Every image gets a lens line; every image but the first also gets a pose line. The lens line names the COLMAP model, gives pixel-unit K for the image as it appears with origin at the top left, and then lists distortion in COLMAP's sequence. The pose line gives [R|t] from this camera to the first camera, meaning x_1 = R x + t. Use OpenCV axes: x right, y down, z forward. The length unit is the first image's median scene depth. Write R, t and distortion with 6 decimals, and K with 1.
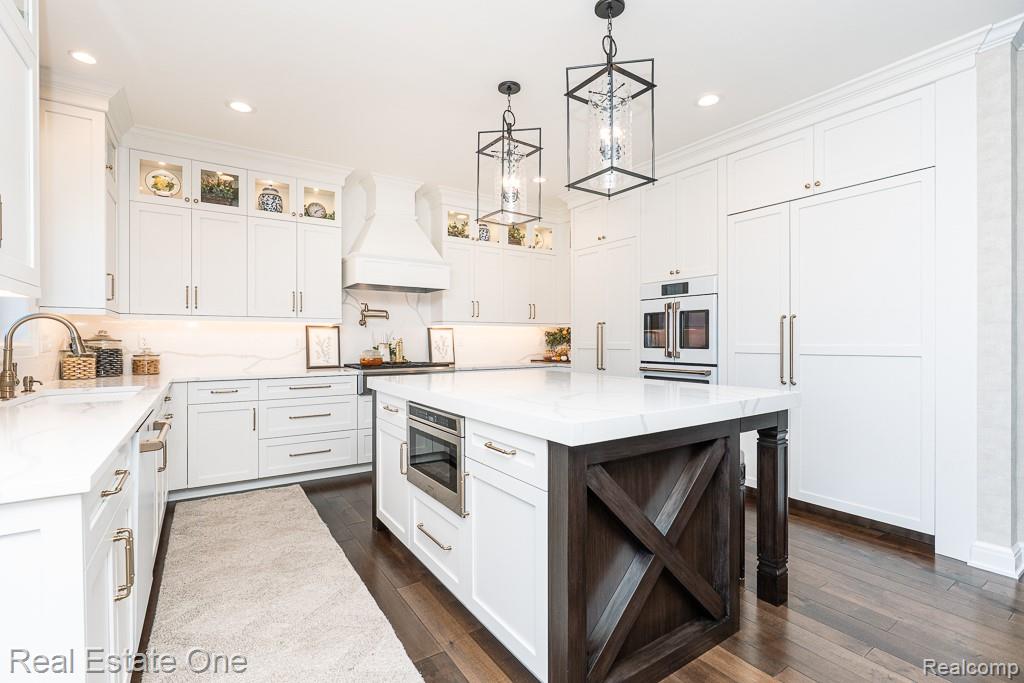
lens RADIAL K [[467.3, 0, 513.1], [0, 467.3, 347.1], [0, 0, 1]] dist [-0.003130, -0.000418]
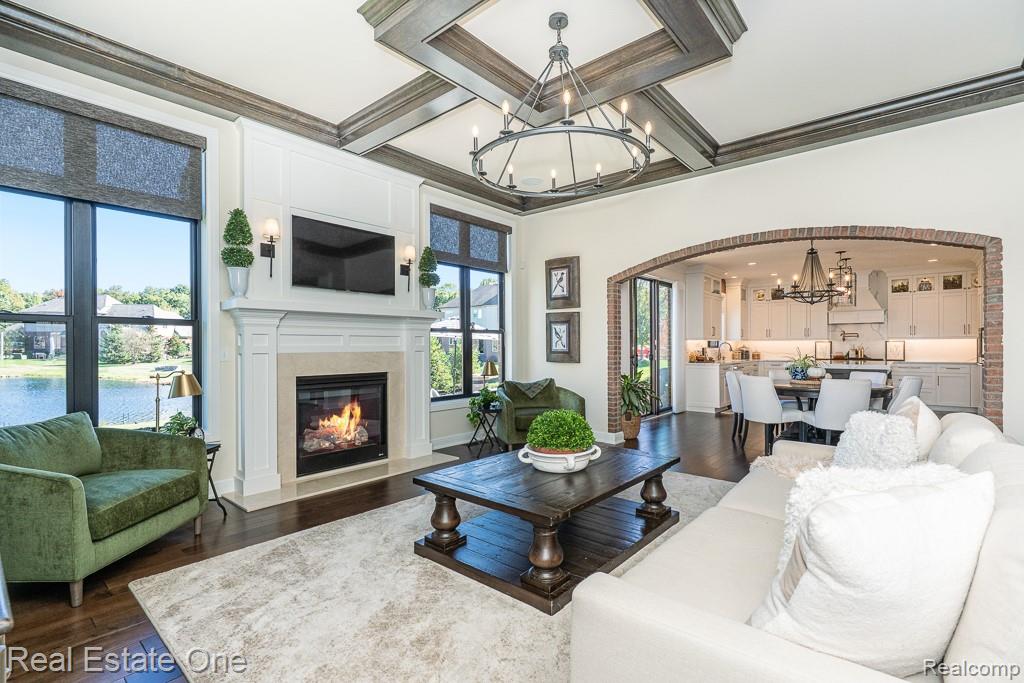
lens RADIAL K [[467.3, 0, 513.1], [0, 467.3, 347.1], [0, 0, 1]] dist [-0.003130, -0.000418]
pose [[0.272092, 0.001379, -0.962270, 1.473243], [-0.005008, 0.999987, 0.000017, -0.009595], [0.962258, 0.004814, 0.272095, -1.164591]]
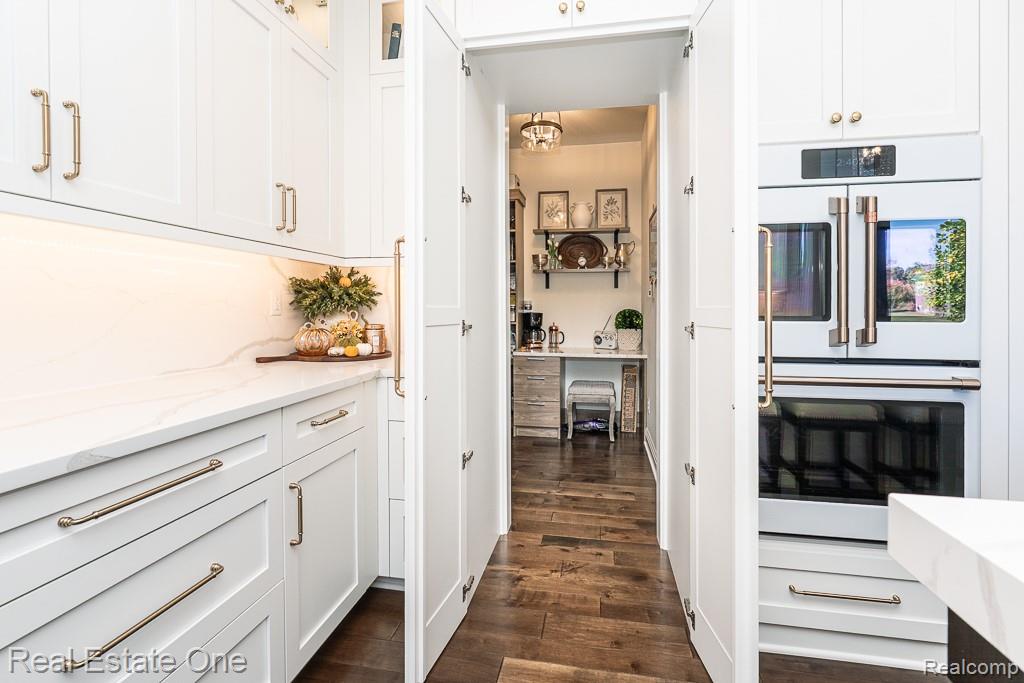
lens RADIAL K [[477.7, 0, 512.7], [0, 477.7, 325.8], [0, 0, 1]] dist [-0.002876, -0.000328]
pose [[0.696043, -0.022592, 0.717644, -0.118331], [0.007757, 0.999683, 0.023947, -0.004173], [-0.717958, -0.011101, 0.695998, 0.903172]]
